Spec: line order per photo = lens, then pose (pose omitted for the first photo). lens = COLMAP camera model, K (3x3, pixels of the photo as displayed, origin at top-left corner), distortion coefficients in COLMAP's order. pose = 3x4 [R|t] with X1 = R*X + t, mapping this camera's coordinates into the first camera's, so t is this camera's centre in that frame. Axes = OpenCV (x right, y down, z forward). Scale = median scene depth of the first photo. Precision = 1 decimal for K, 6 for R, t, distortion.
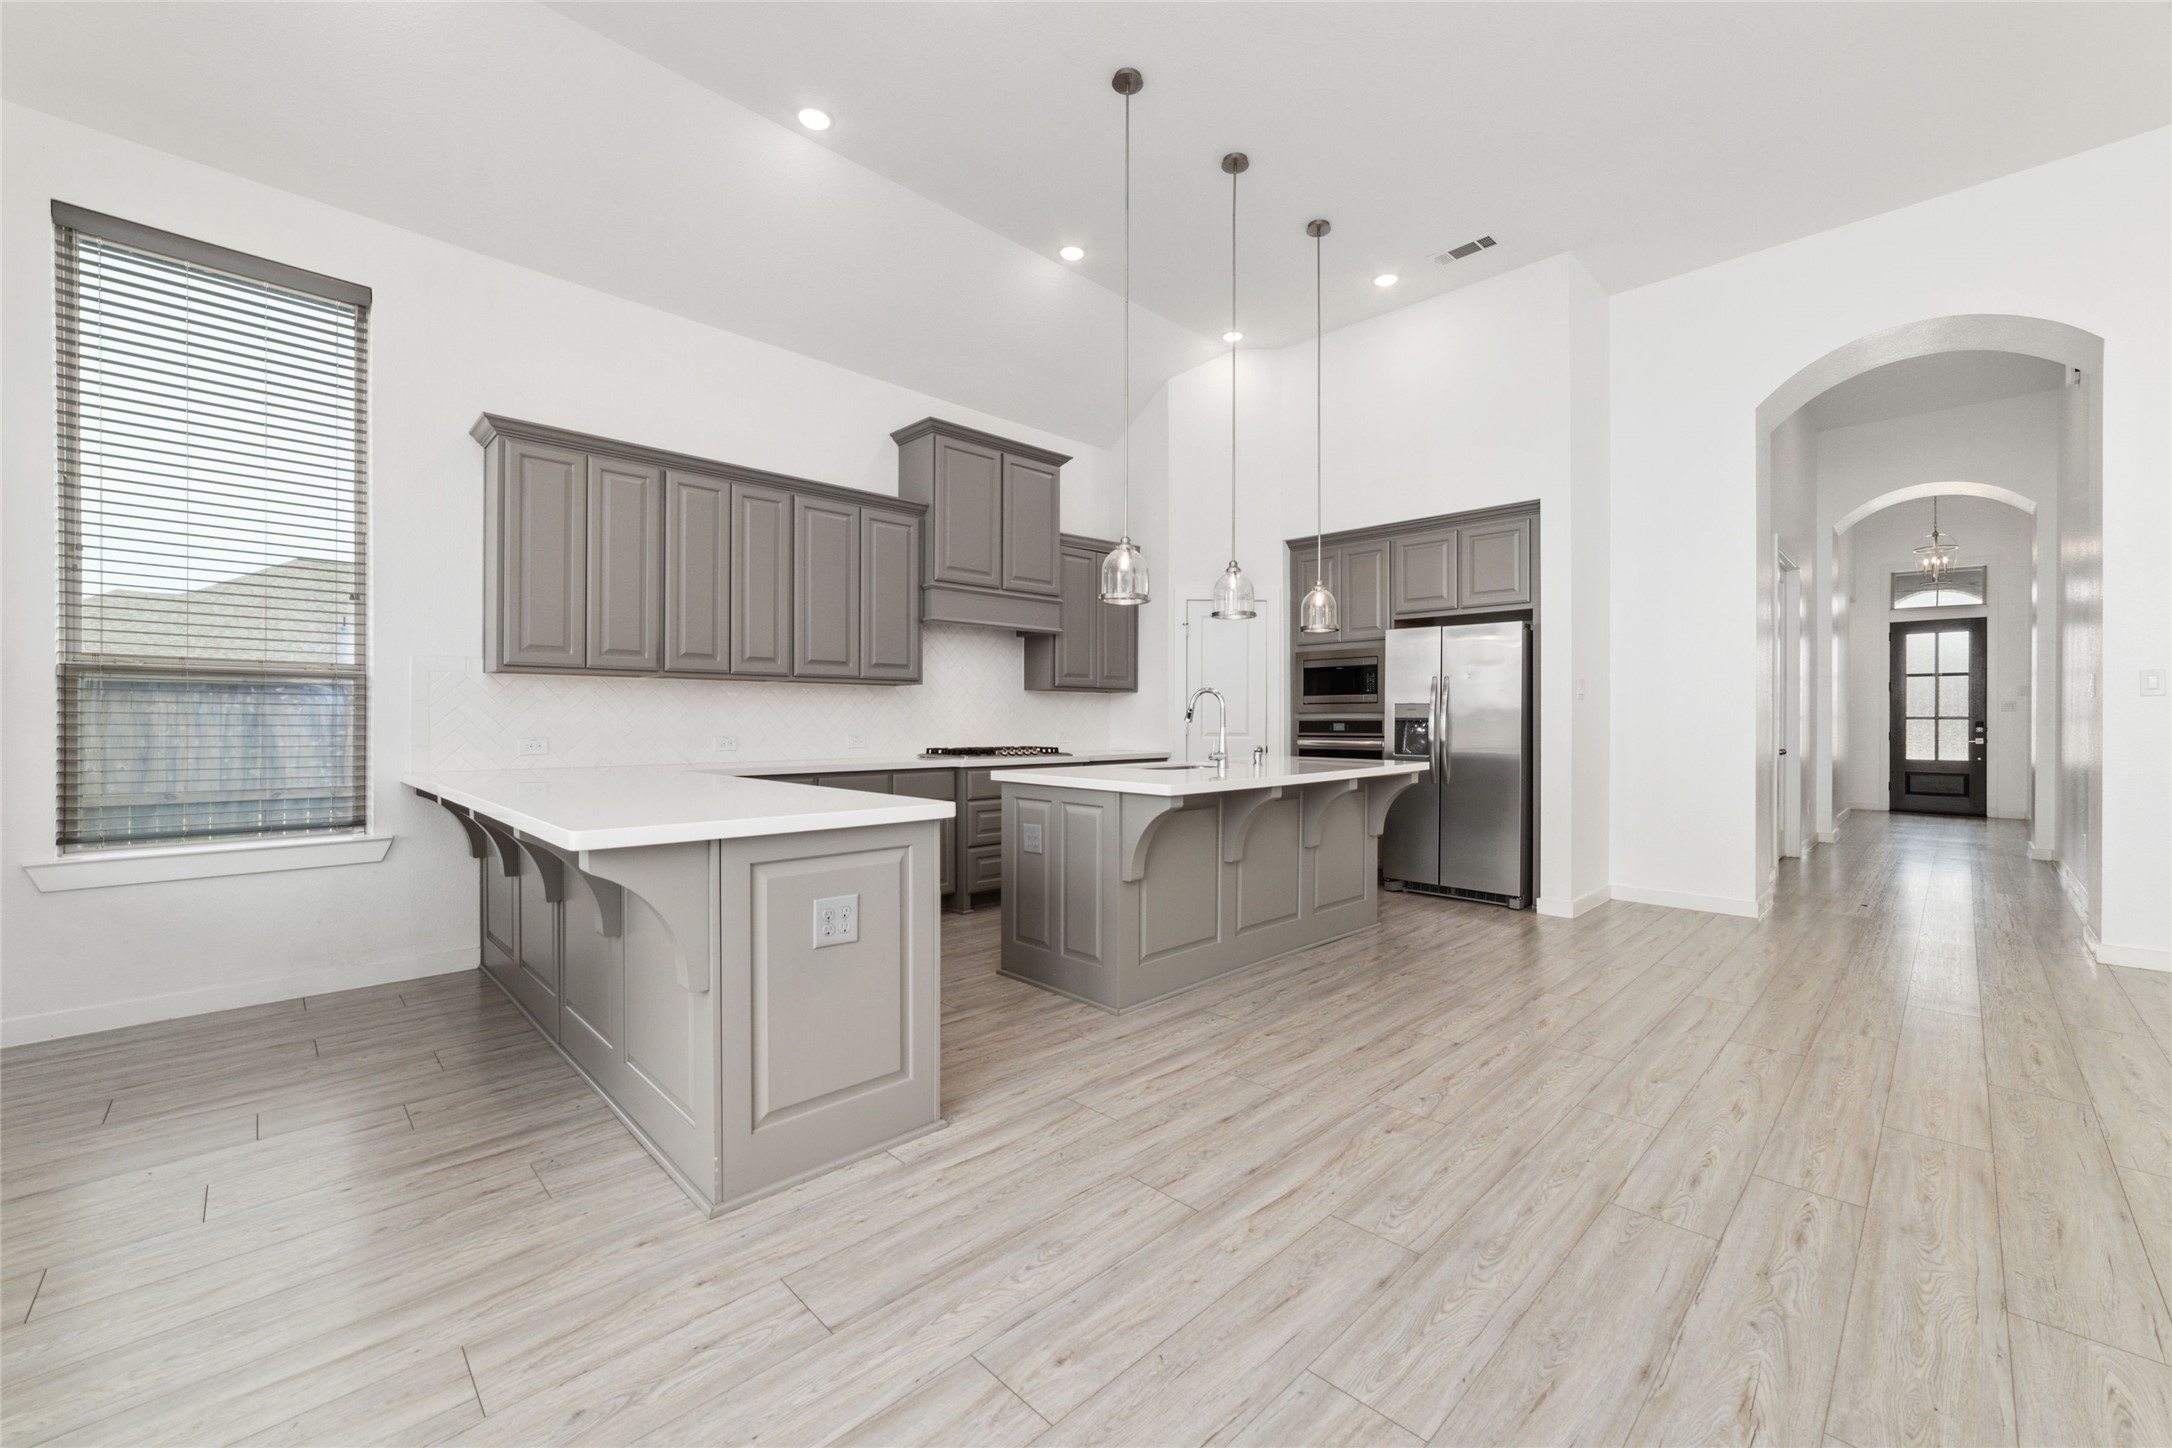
lens RADIAL K [[853.6, 0, 1095.9], [0, 853.6, 717.4], [0, 0, 1]] dist [-0.002041, 0.000193]
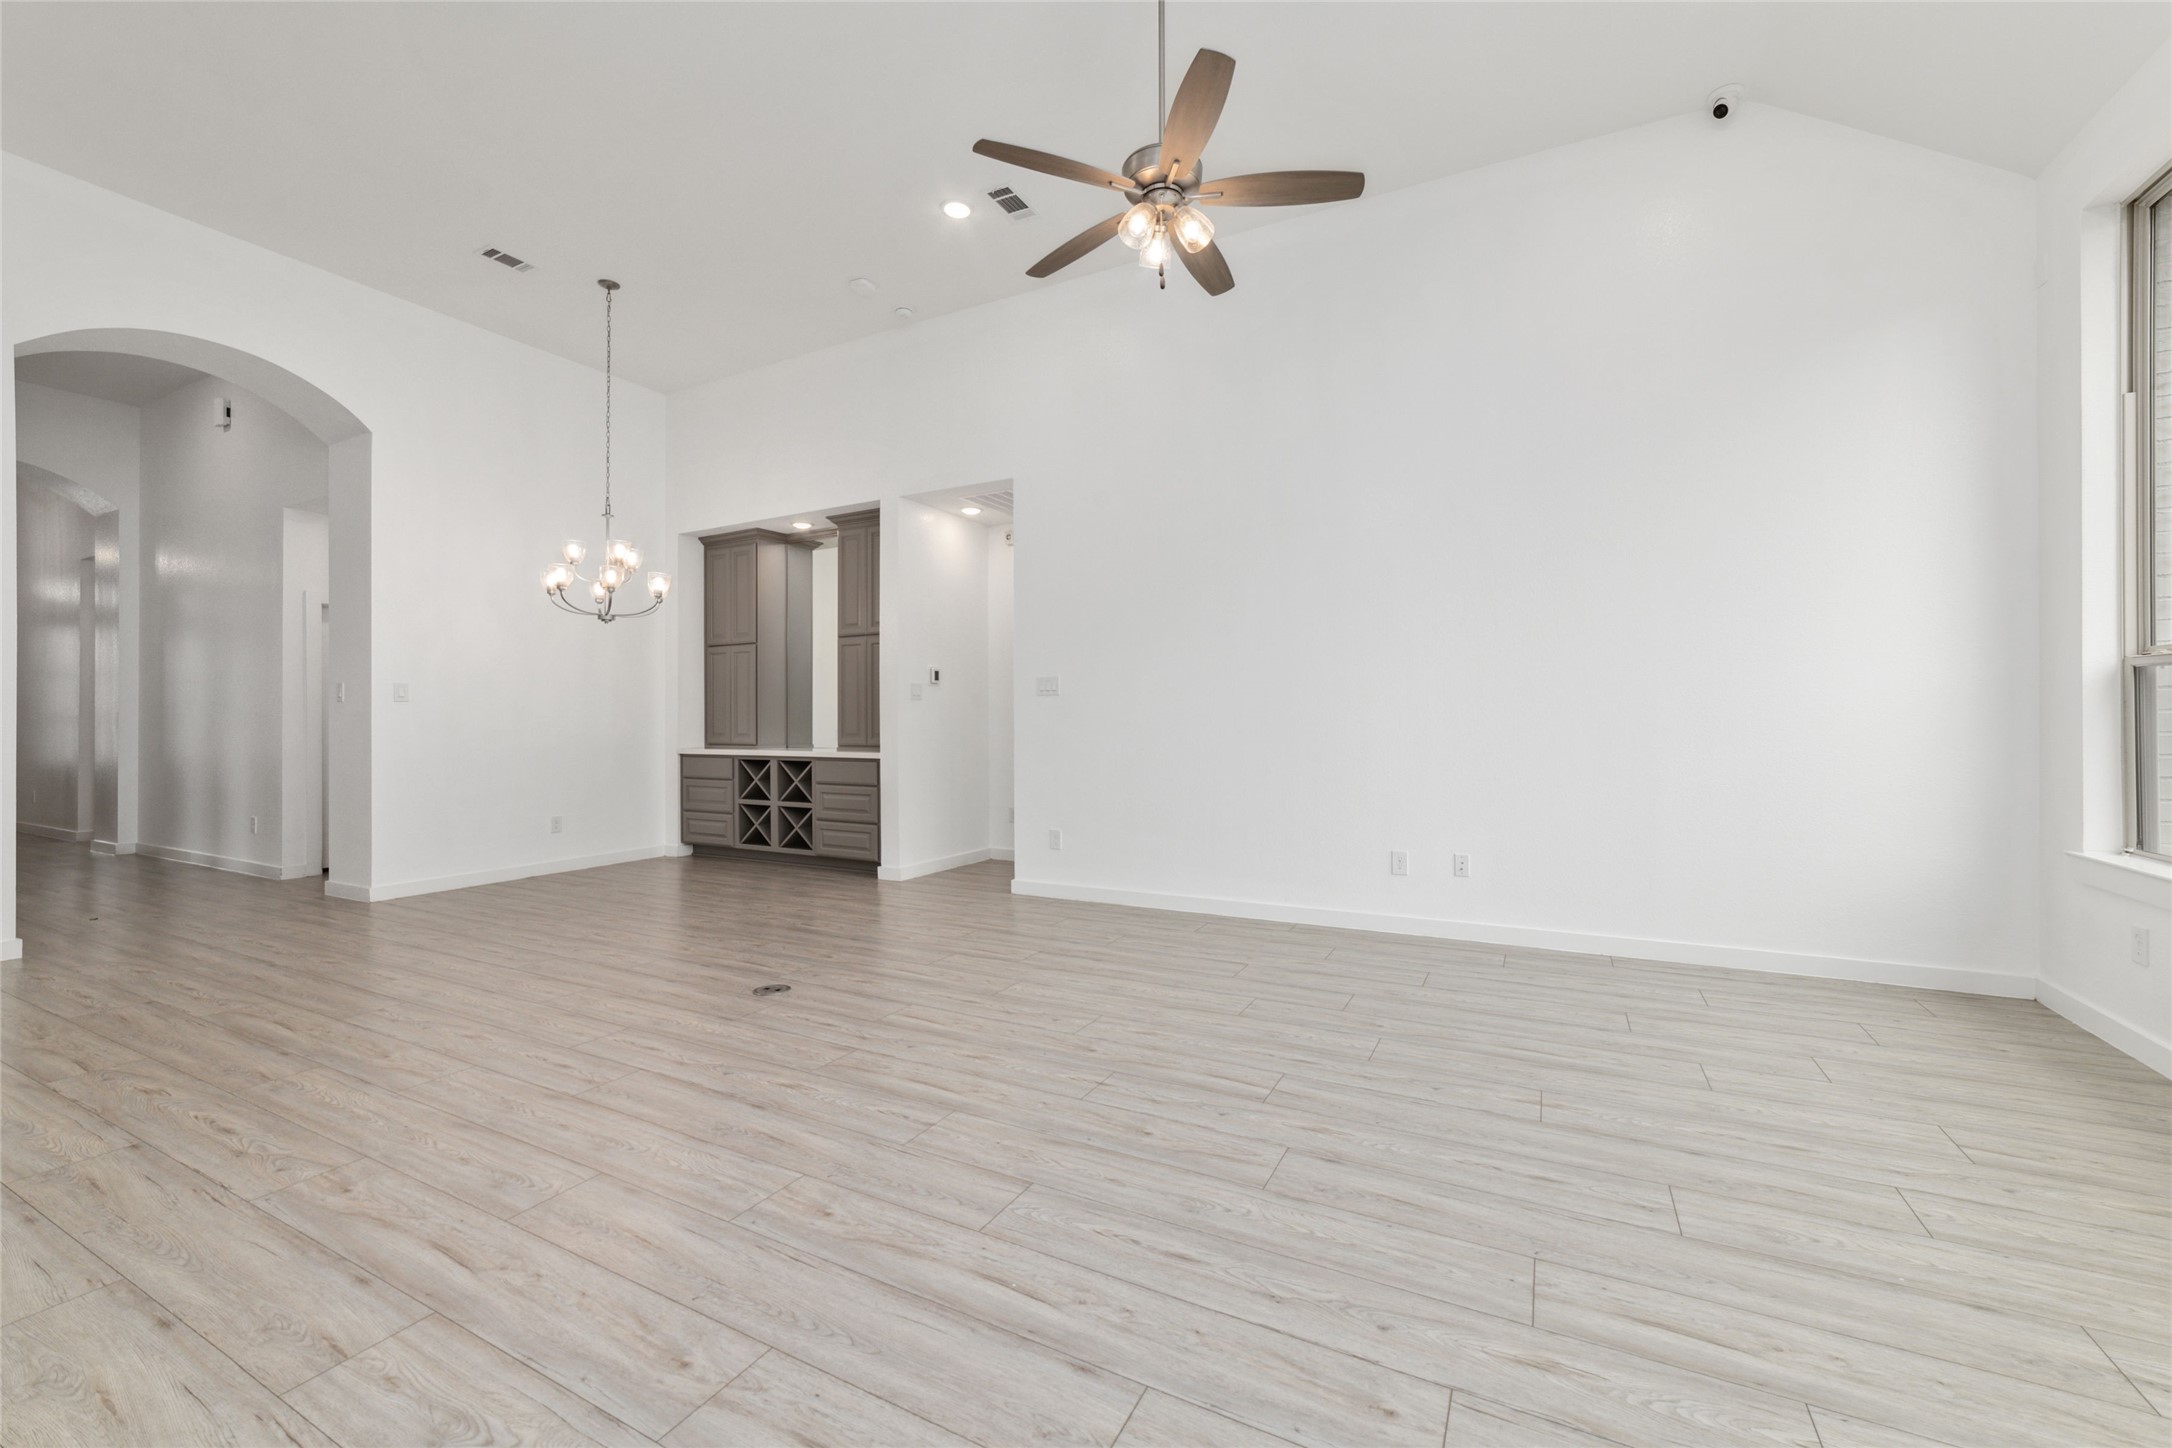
lens RADIAL K [[853.6, 0, 1099.0], [0, 853.6, 722.7], [0, 0, 1]] dist [-0.002041, 0.000193]
pose [[-0.295423, -0.000923, 0.955366, -0.802433], [0.002112, 0.999996, 0.001619, 0.014648], [-0.955364, 0.002496, -0.295420, 0.601319]]
